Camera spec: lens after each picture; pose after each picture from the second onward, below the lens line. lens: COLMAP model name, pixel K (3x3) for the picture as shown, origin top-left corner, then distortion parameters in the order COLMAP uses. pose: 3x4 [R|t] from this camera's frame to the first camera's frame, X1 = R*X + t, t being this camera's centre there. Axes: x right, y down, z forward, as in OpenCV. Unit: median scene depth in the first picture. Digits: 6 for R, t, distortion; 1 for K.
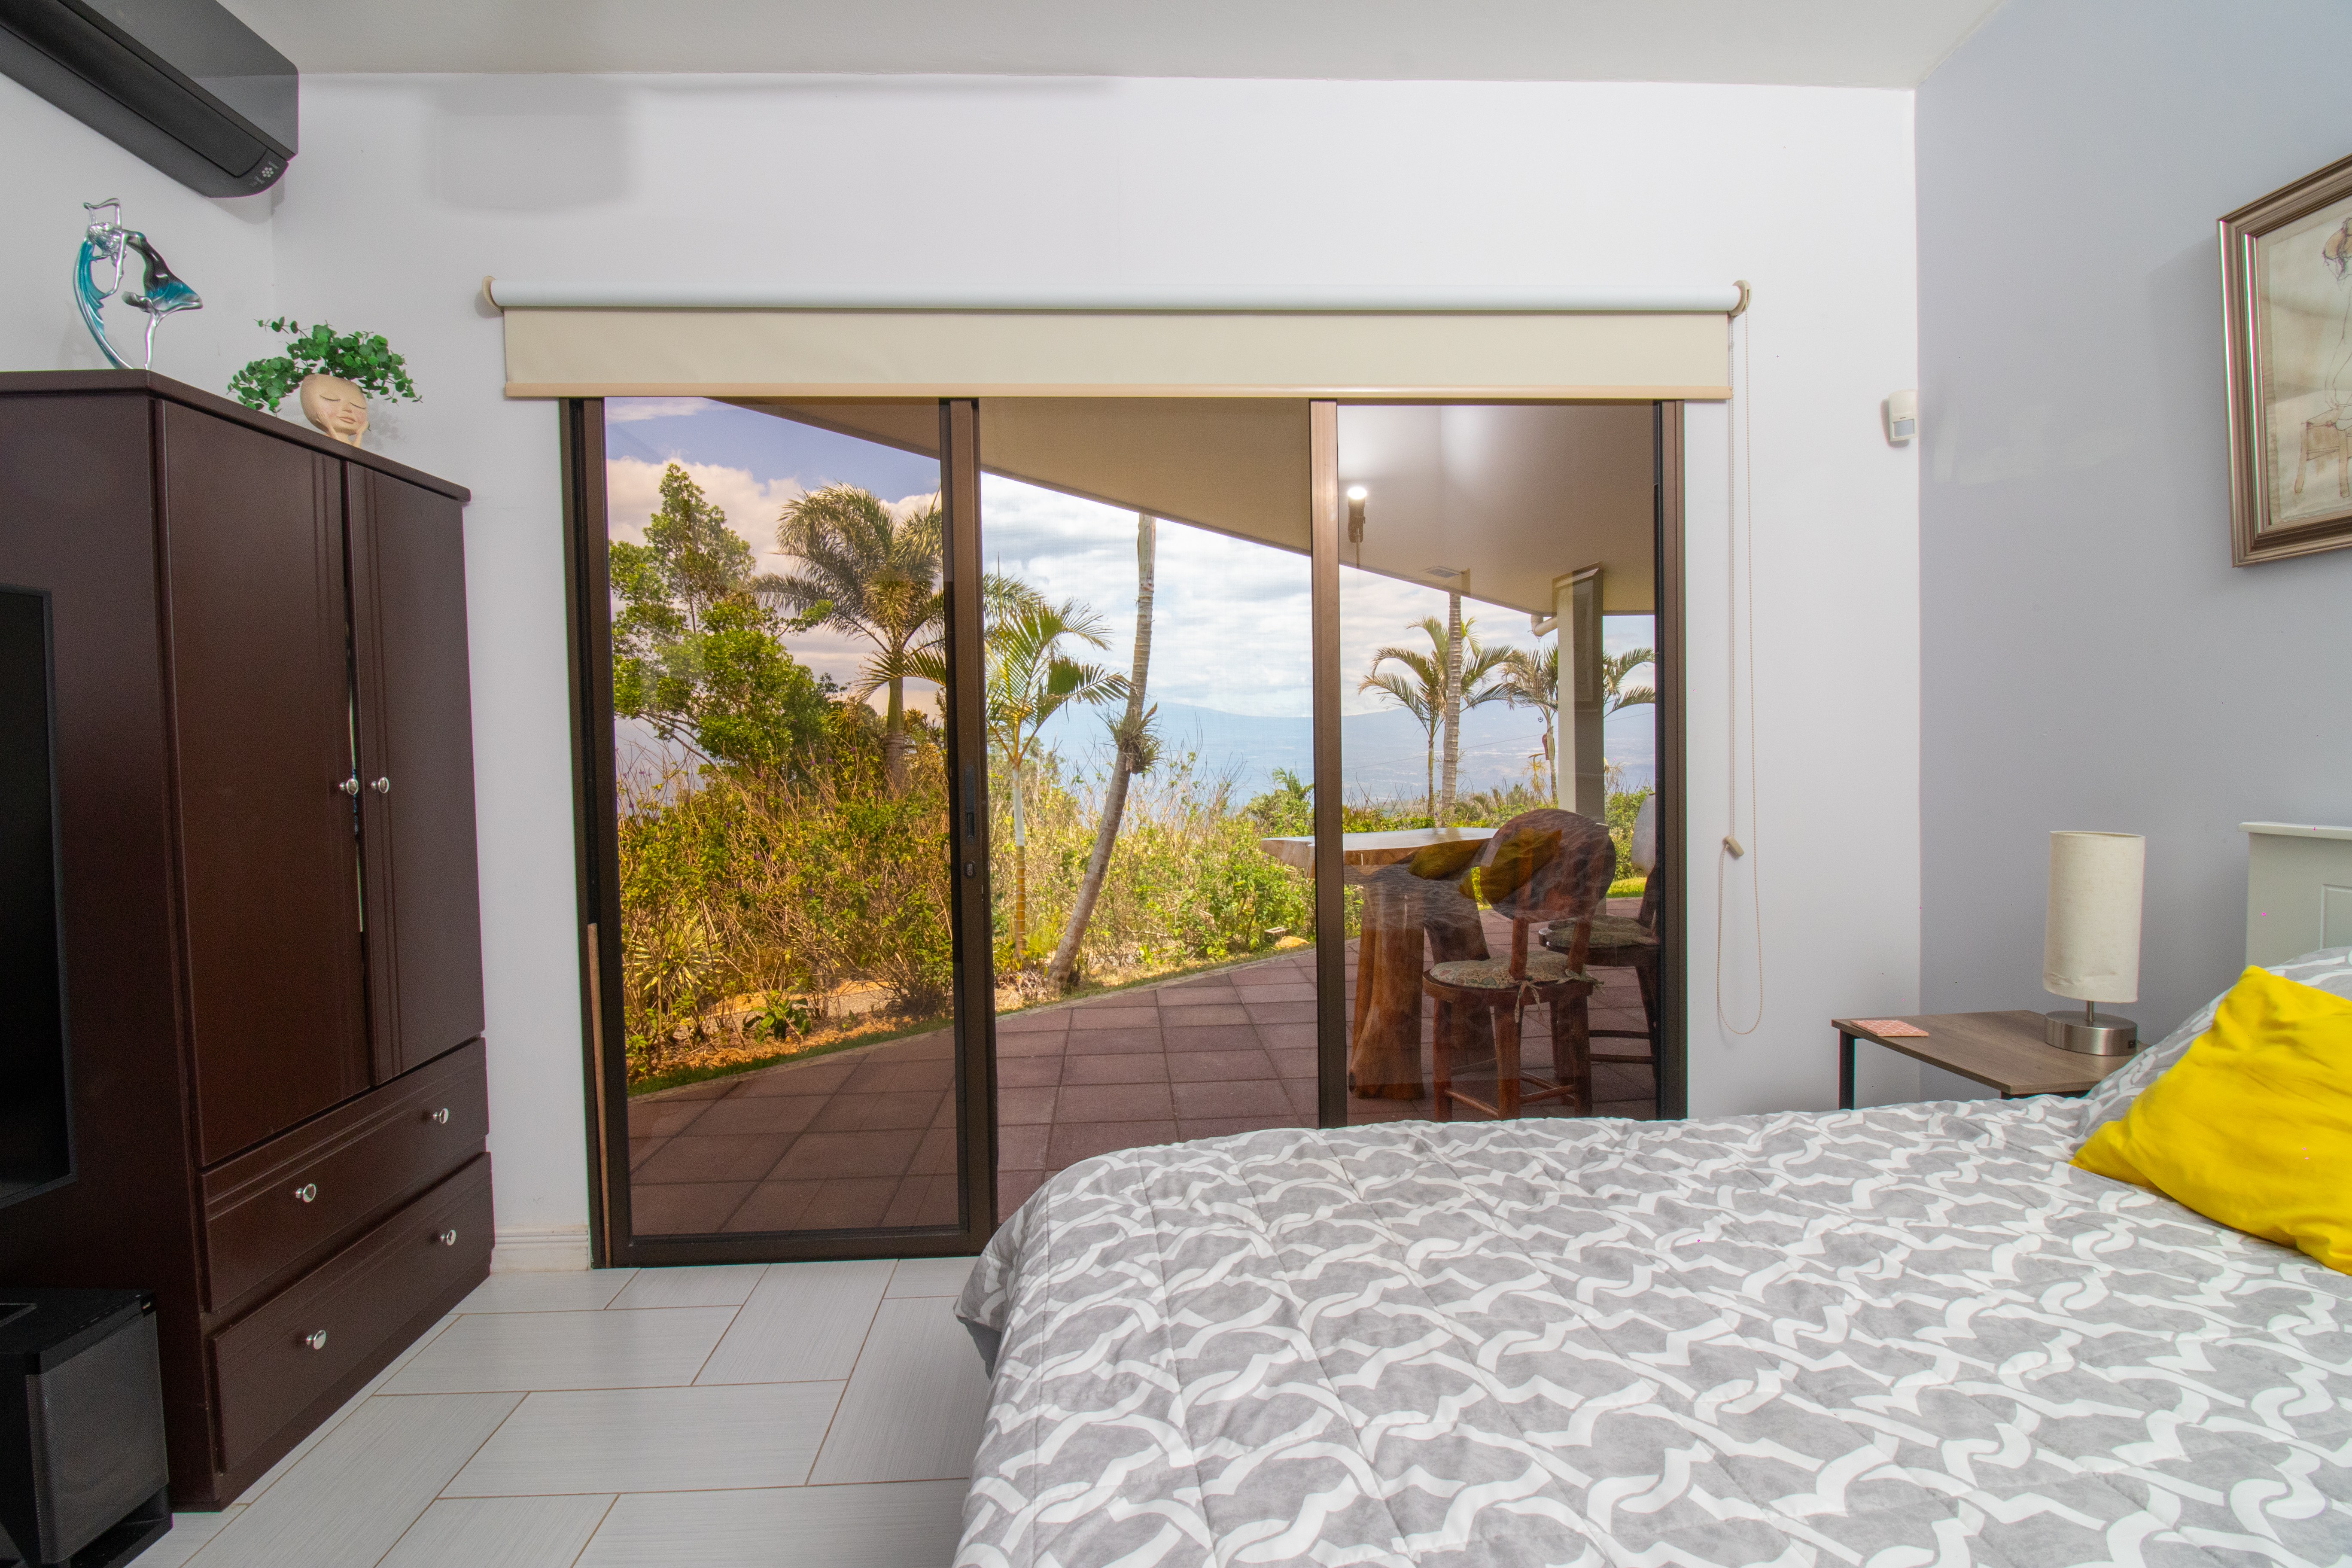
lens RADIAL K [[1095.6, 0, 1171.5], [0, 1095.6, 776.6], [0, 0, 1]] dist [-0.003308, -0.011897]
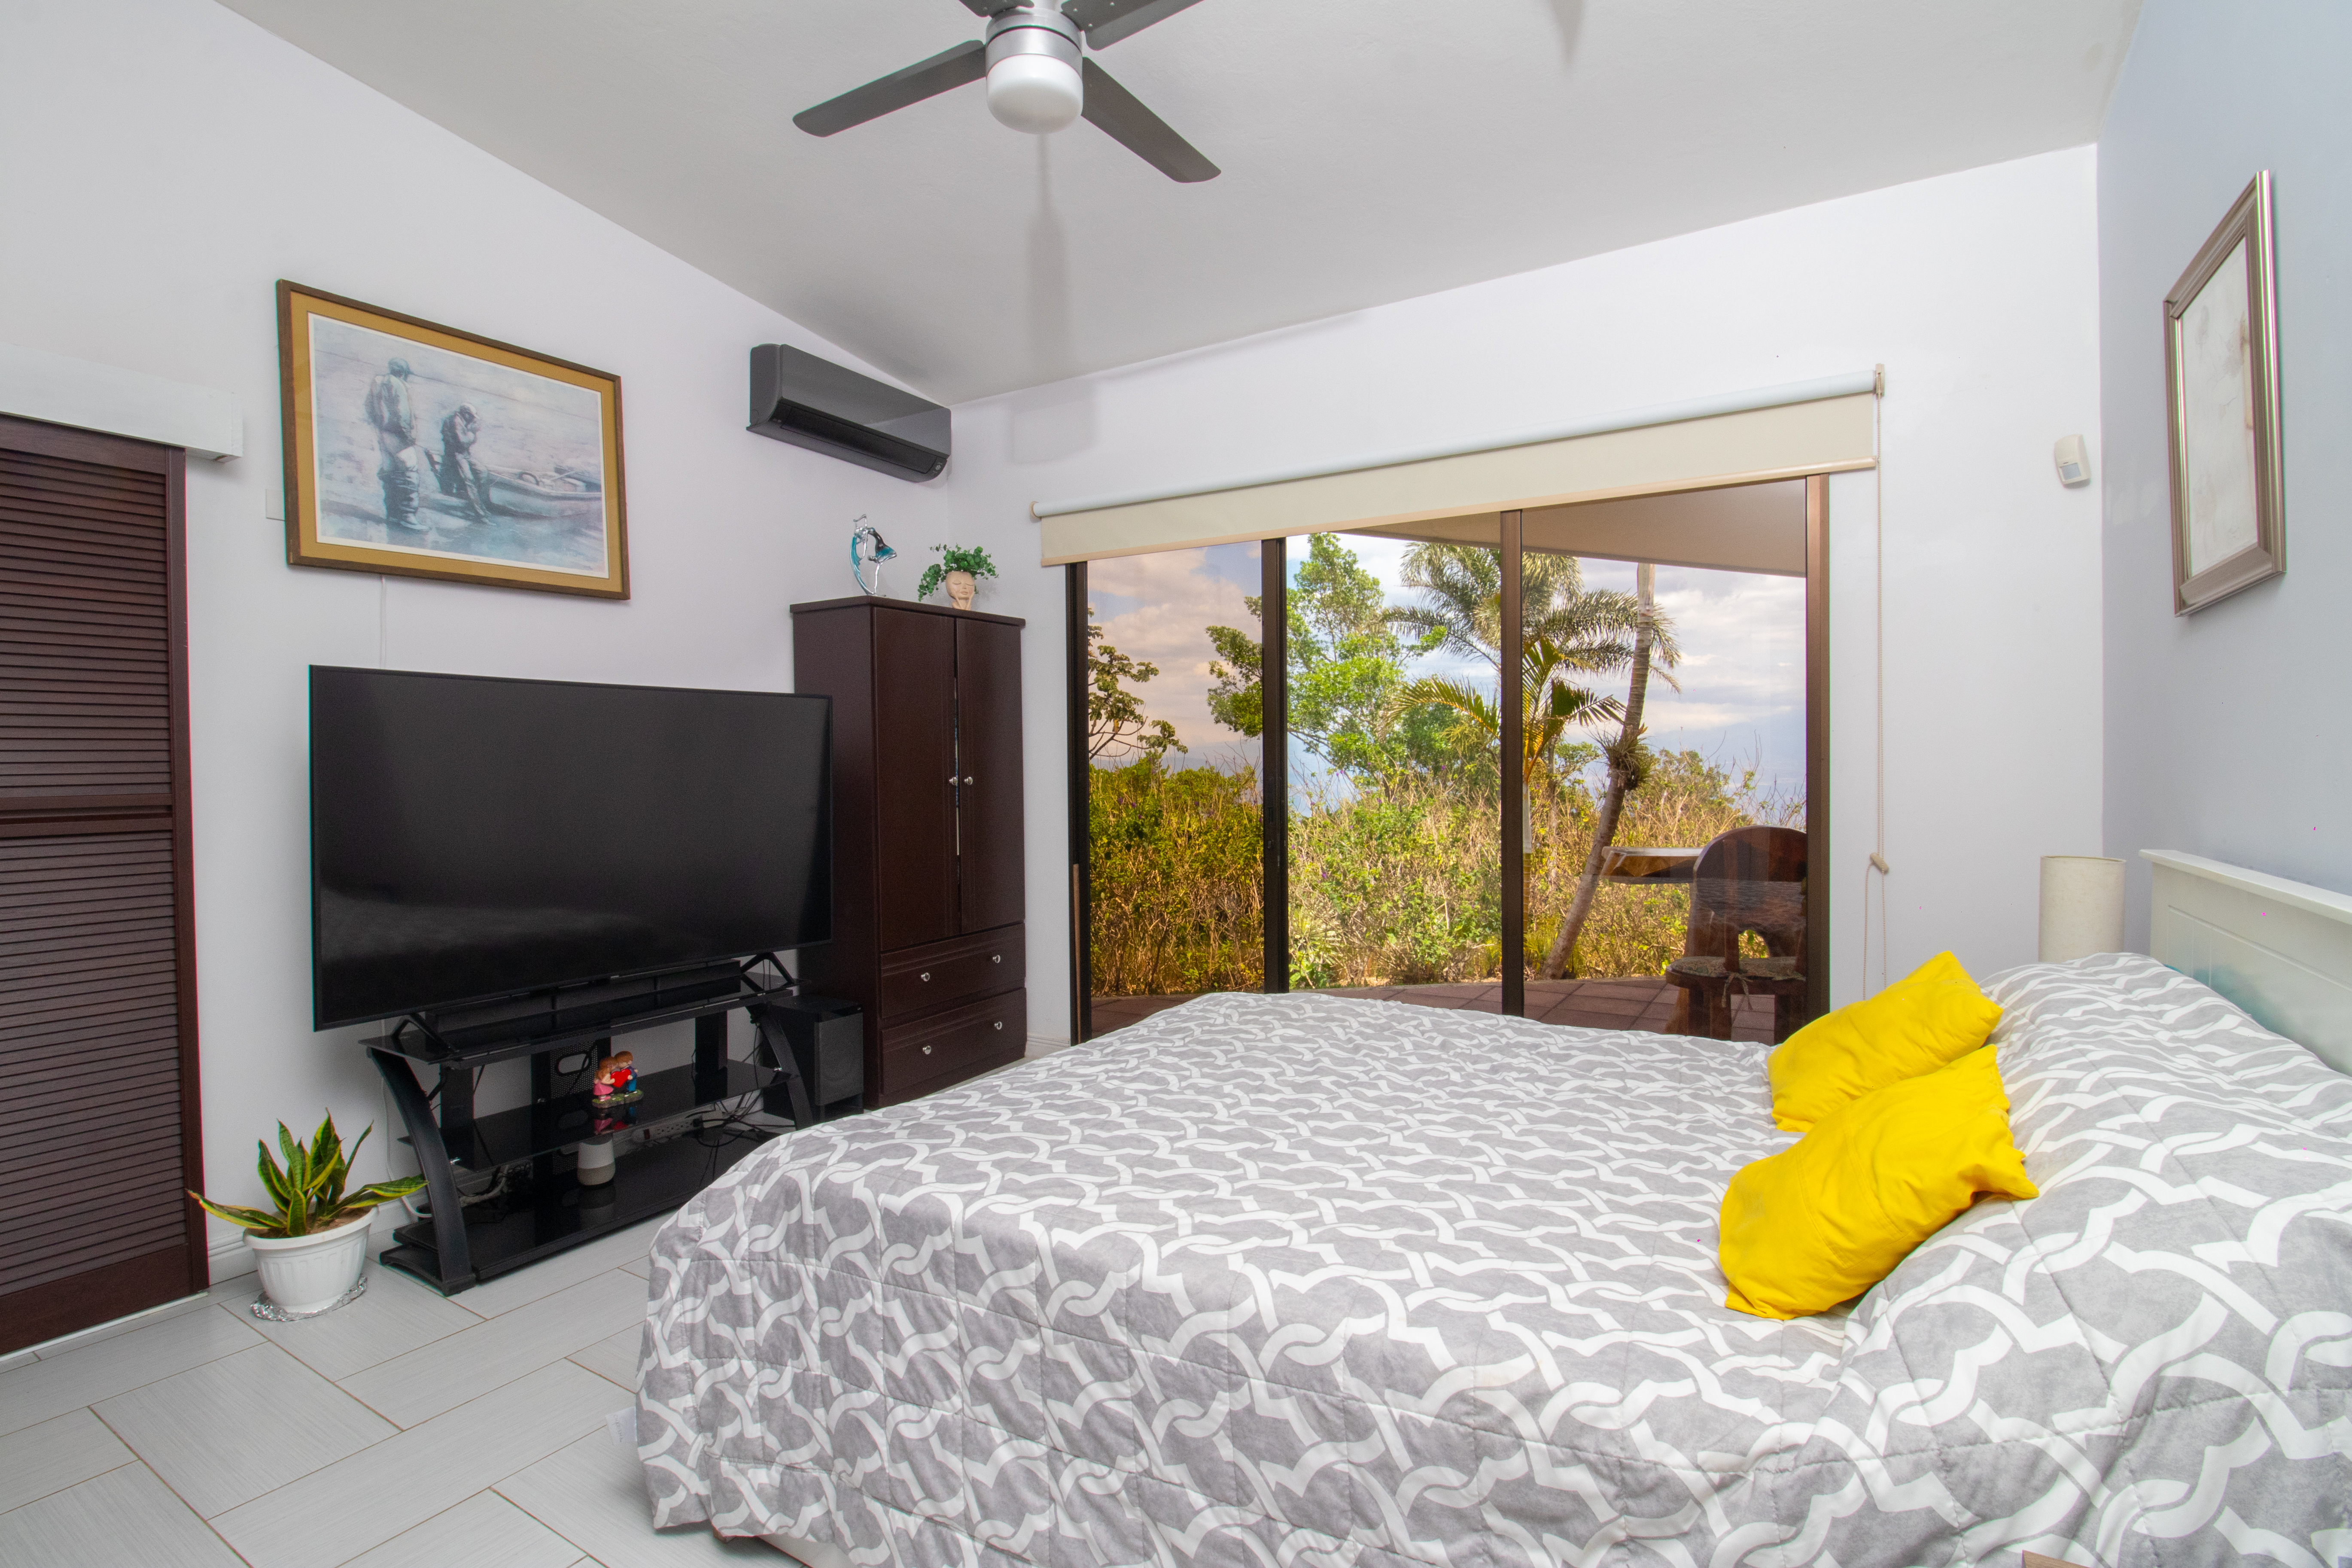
lens RADIAL K [[1095.6, 0, 1171.5], [0, 1095.6, 776.6], [0, 0, 1]] dist [-0.003308, -0.011897]
pose [[0.826073, 0.019494, -0.563226, 0.580564], [-0.026382, 0.999644, -0.004094, -0.000576], [0.562945, 0.018241, 0.826293, -0.357312]]
